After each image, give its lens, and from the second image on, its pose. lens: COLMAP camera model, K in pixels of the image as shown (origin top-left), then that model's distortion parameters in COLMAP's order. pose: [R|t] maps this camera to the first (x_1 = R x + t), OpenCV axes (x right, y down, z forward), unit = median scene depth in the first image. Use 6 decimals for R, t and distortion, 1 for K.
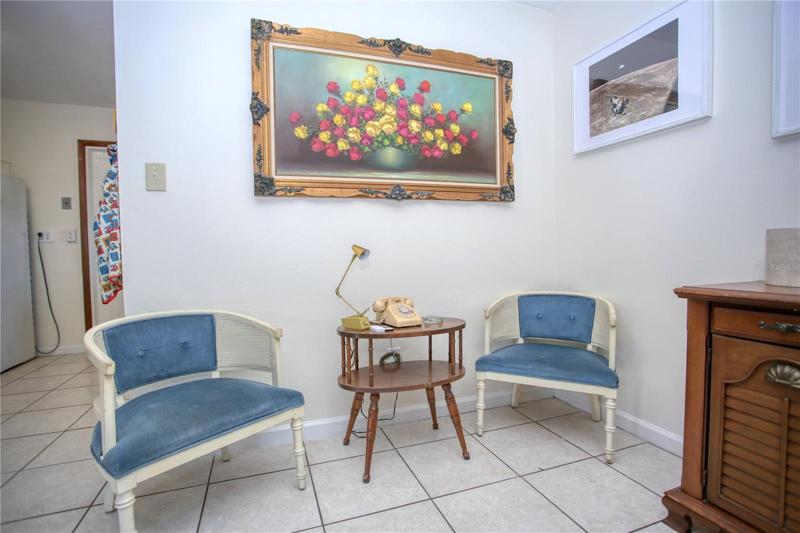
lens RADIAL K [[385.4, 0, 400.0], [0, 385.4, 266.5], [0, 0, 1]] dist [-0.054582, 0.000503]
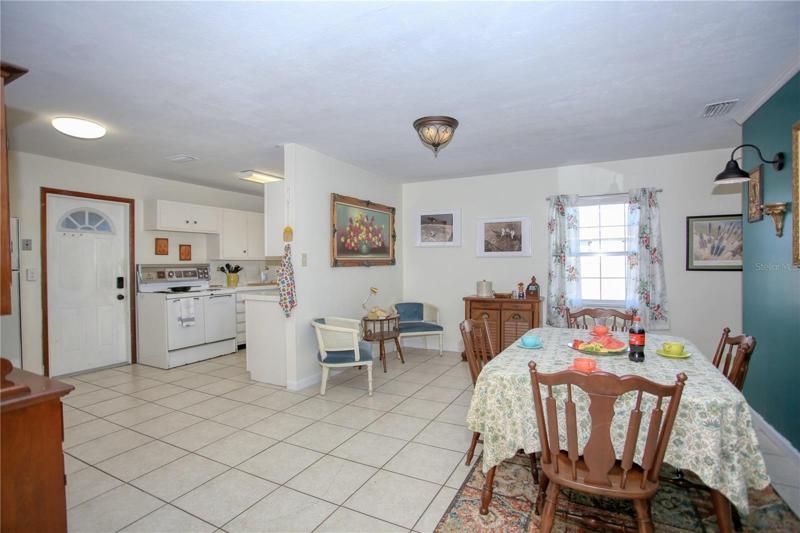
lens RADIAL K [[385.4, 0, 400.0], [0, 385.4, 266.5], [0, 0, 1]] dist [-0.054582, 0.000503]
pose [[0.733359, 0.003391, 0.679833, -1.493815], [0.022179, 0.999336, -0.028909, -0.100182], [-0.679480, 0.036279, 0.732797, -0.904218]]
